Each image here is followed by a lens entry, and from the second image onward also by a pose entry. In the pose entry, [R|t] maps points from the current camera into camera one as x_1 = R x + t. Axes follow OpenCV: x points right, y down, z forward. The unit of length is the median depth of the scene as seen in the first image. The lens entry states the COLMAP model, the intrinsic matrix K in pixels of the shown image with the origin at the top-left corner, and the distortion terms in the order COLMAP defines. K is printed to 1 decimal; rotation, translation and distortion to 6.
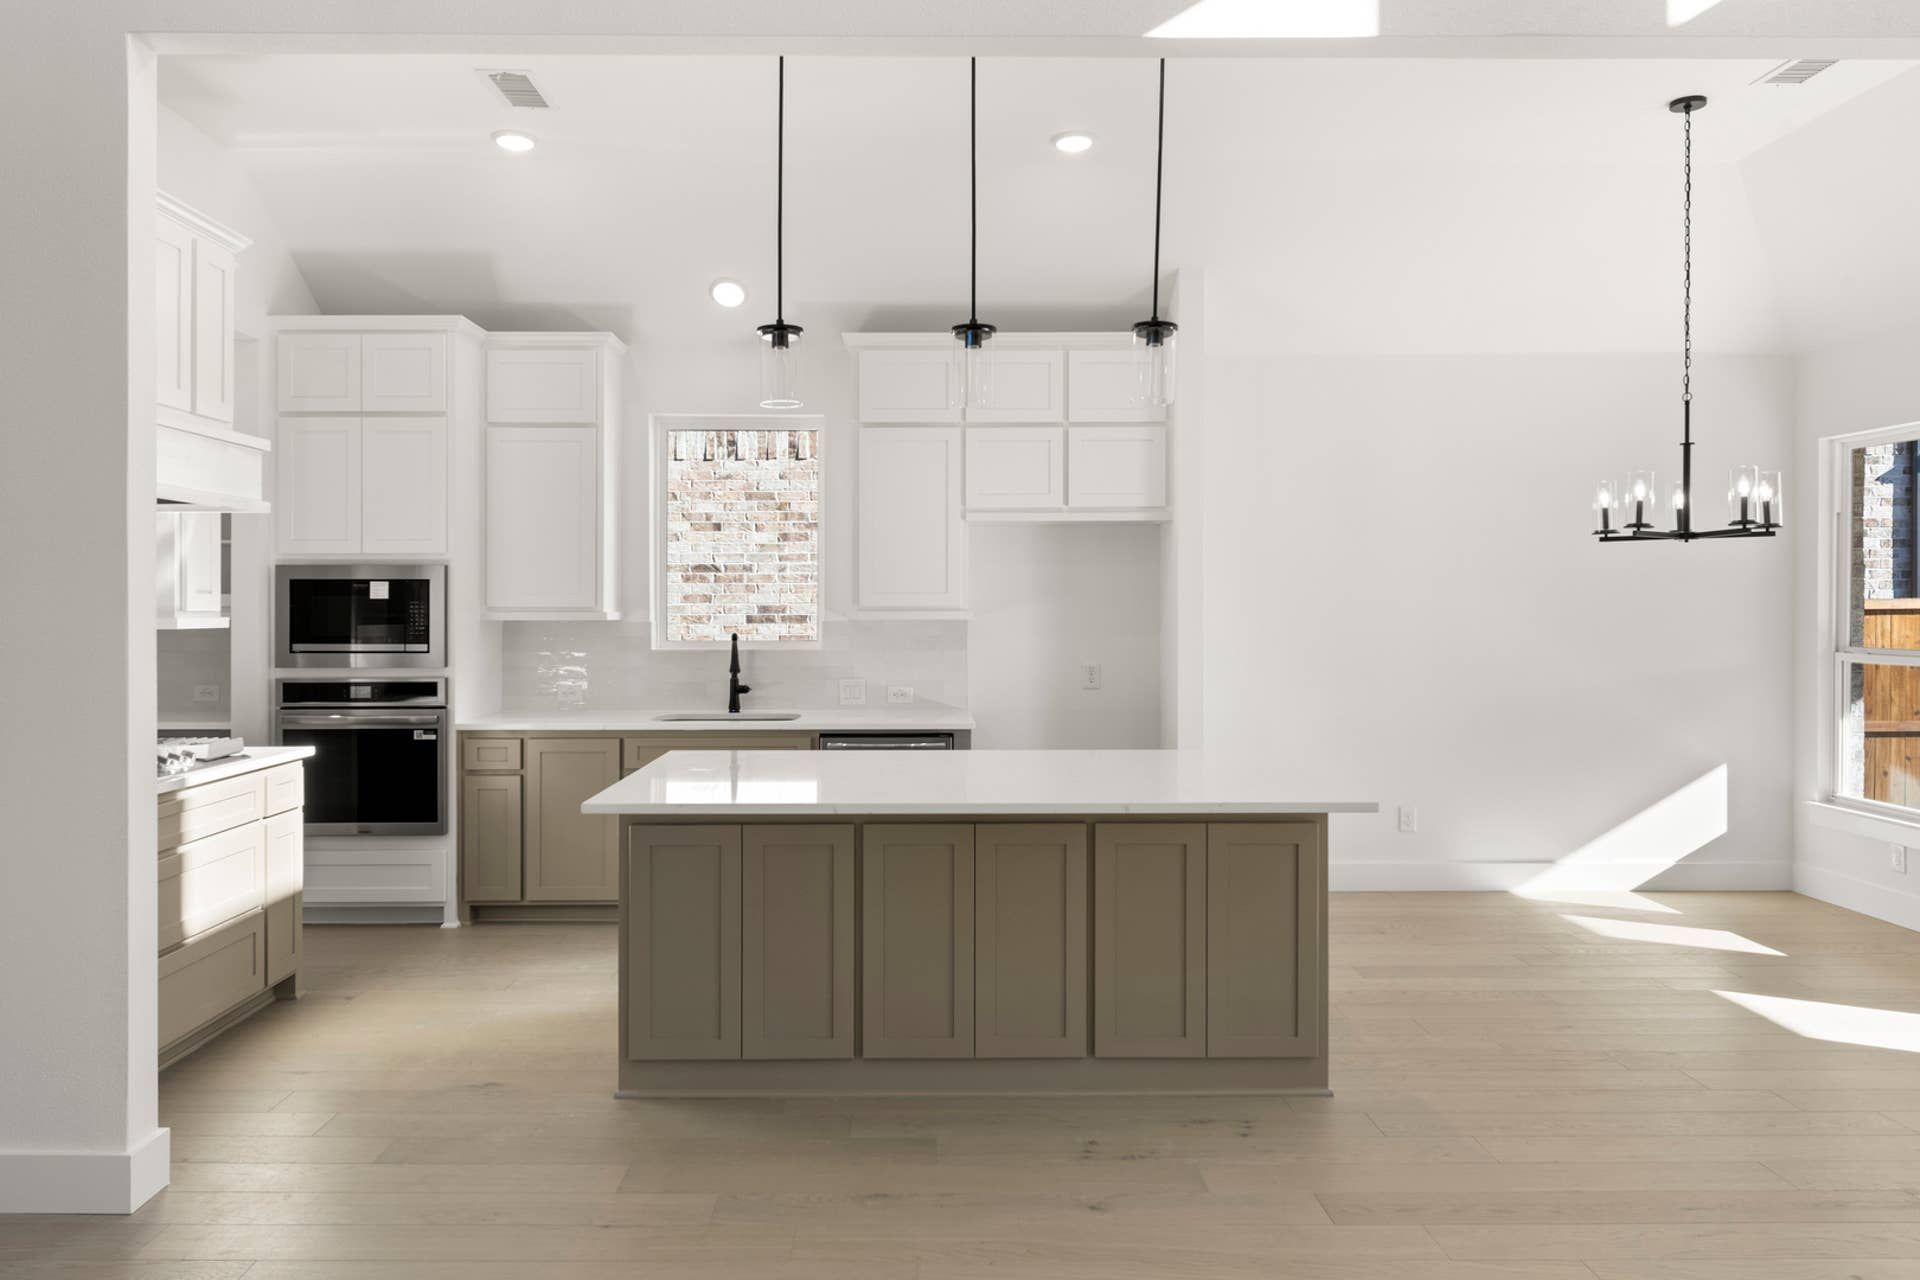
lens RADIAL K [[1321.5, 0, 884.2], [0, 1321.5, 509.6], [0, 0, 1]] dist [0.008336, 0.000699]
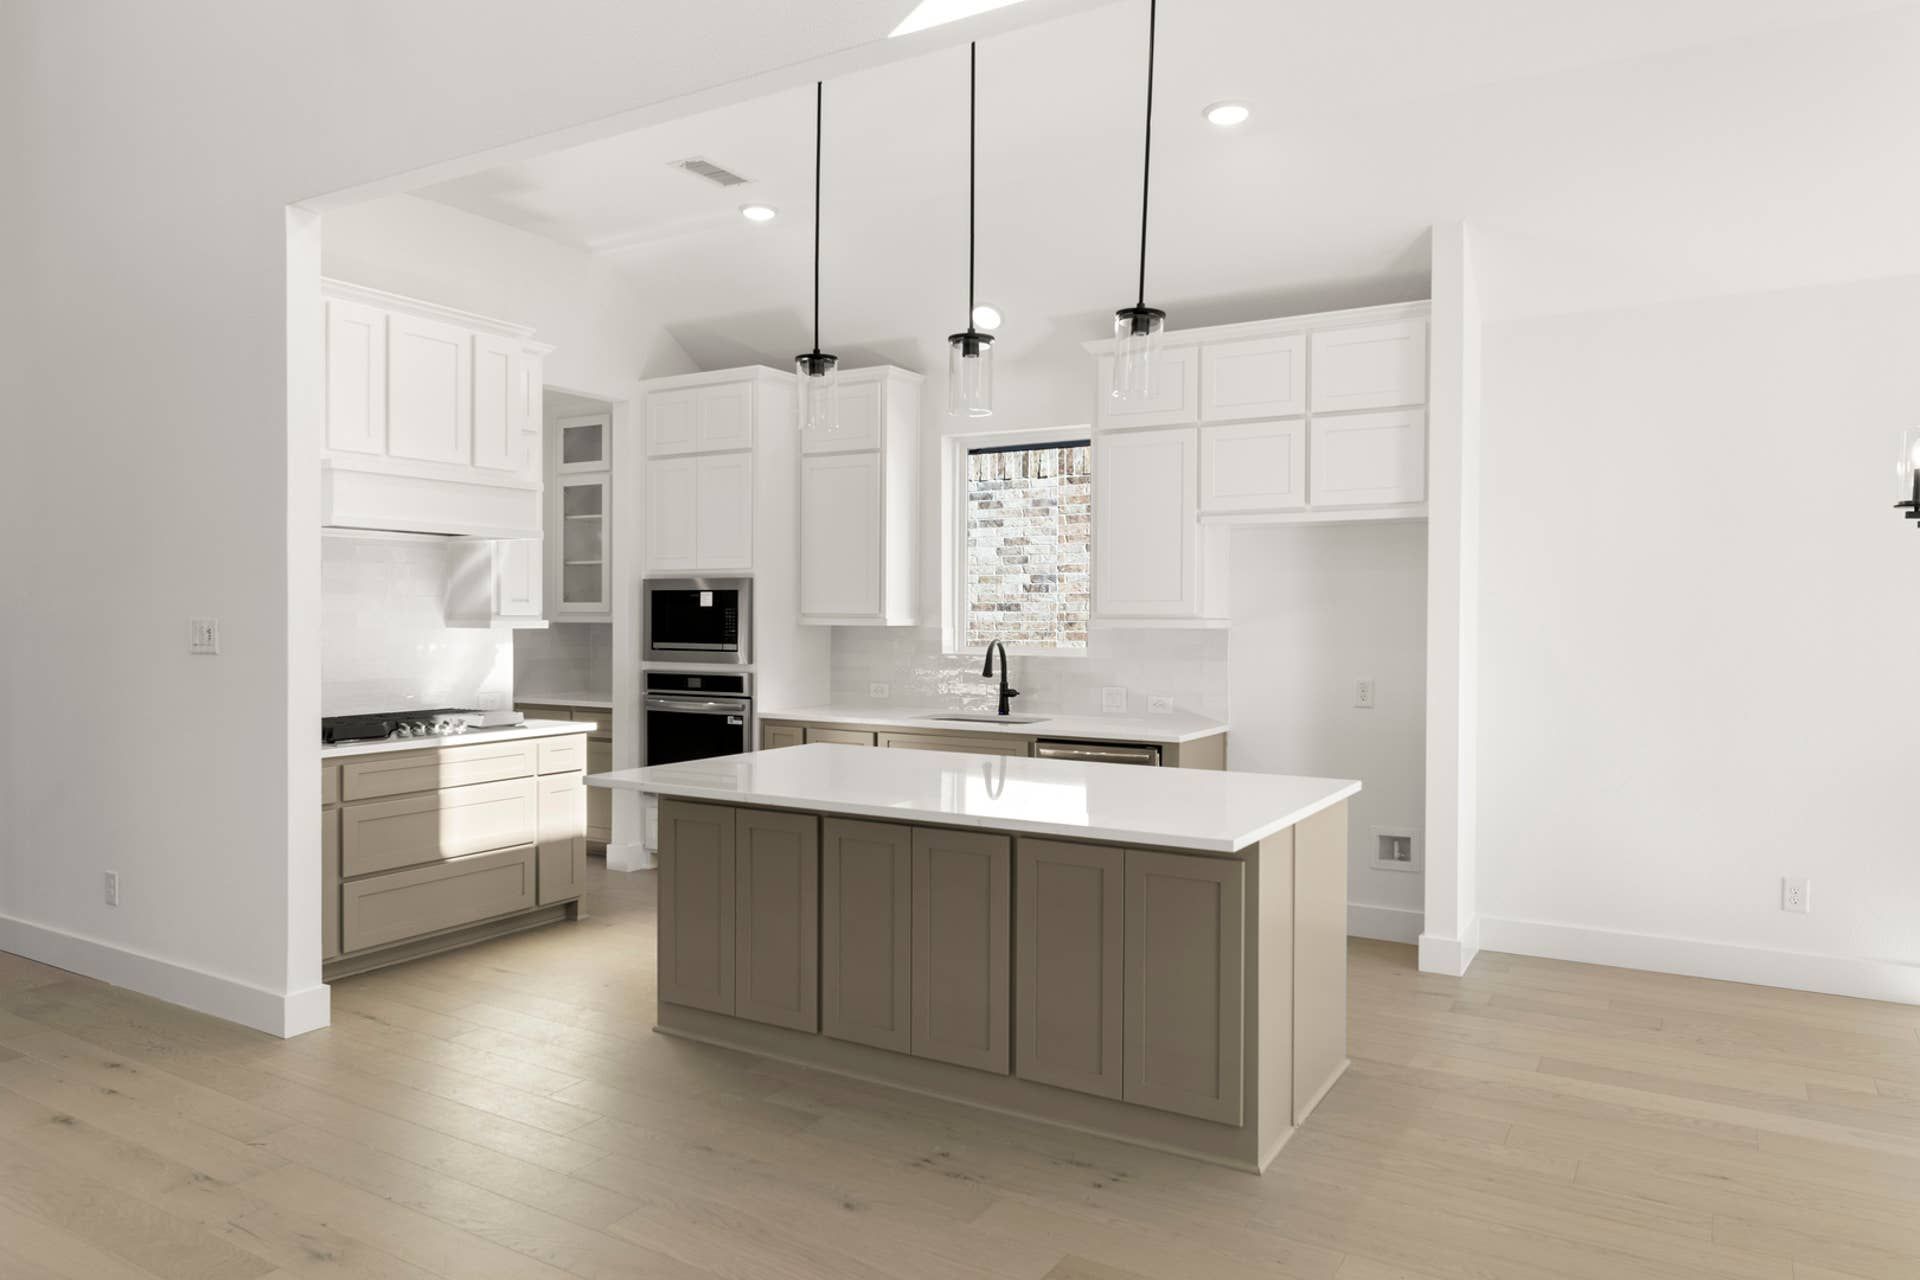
lens RADIAL K [[1276.8, 0, 895.3], [0, 1276.8, 538.8], [0, 0, 1]] dist [0.008398, 0.000654]
pose [[0.843075, -0.027729, -0.537080, 0.391087], [0.035211, 0.999373, 0.003674, 0.007525], [0.536642, -0.022009, 0.843523, 0.109393]]
